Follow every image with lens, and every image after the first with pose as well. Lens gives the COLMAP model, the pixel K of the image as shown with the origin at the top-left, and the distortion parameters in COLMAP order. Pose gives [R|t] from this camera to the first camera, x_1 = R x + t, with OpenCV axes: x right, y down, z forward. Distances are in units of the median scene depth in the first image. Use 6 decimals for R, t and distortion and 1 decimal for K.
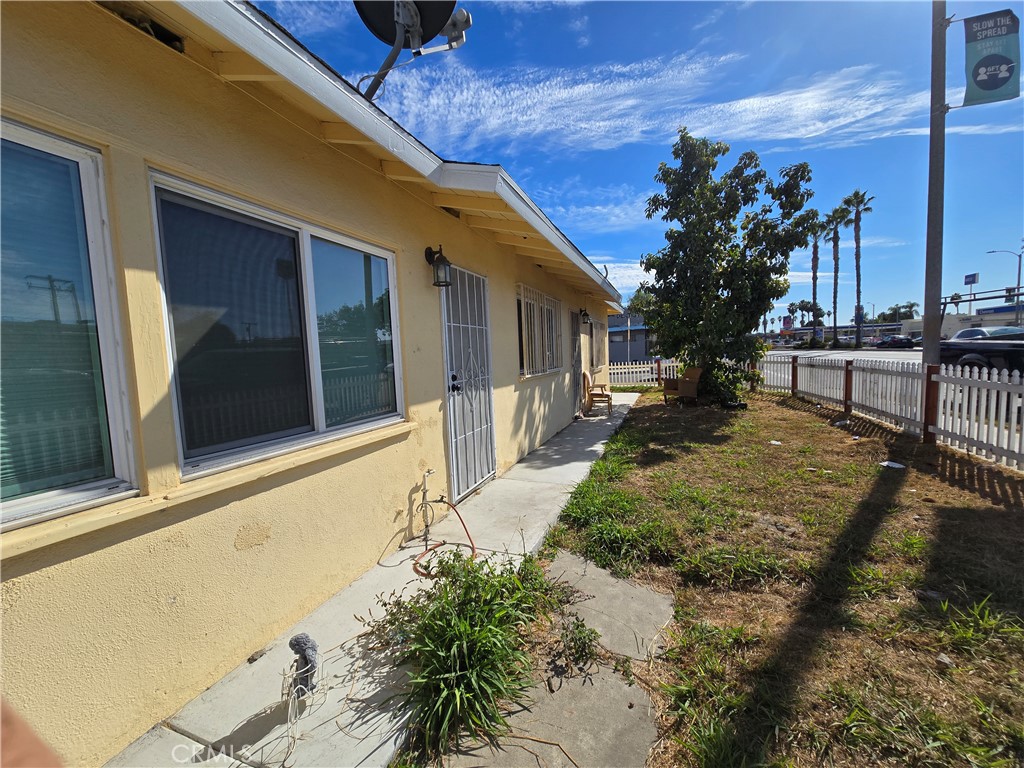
lens RADIAL K [[421.6, 0, 514.5], [0, 421.6, 386.5], [0, 0, 1]] dist [0.001619, 0.000389]
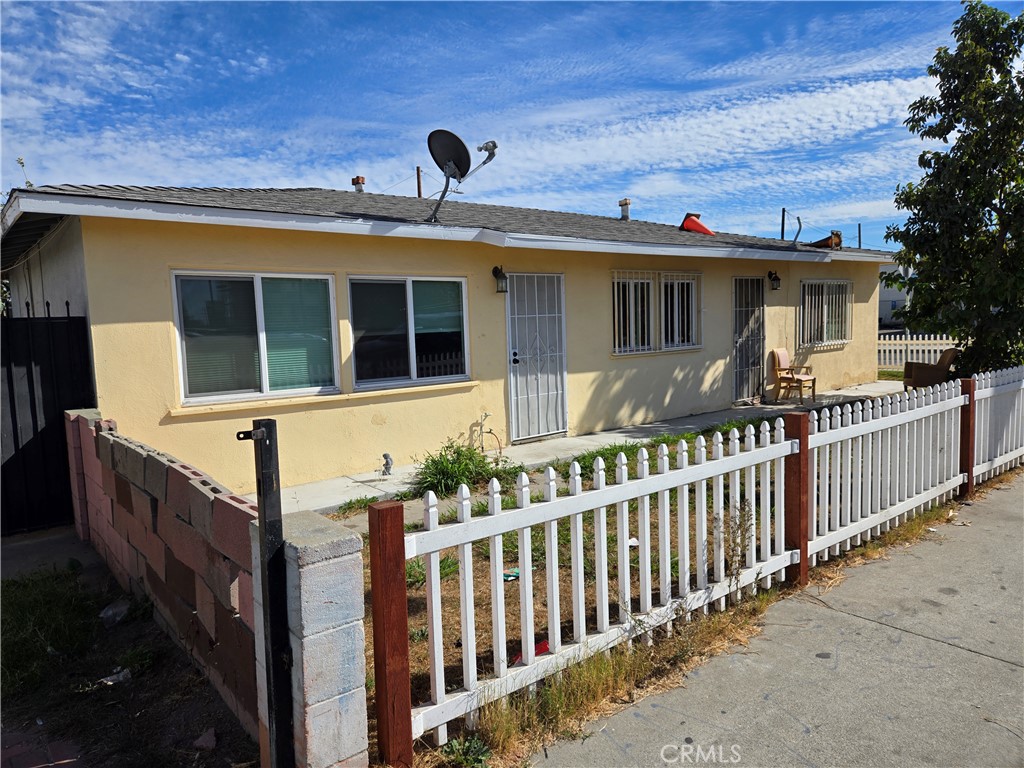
lens RADIAL K [[685.3, 0, 509.5], [0, 685.3, 390.0], [0, 0, 1]] dist [0.092632, -0.083940]
pose [[0.863100, 0.060634, -0.501380, 1.148173], [-0.038517, 0.997778, 0.054360, -0.028673], [0.503562, -0.027607, 0.863518, -1.158364]]
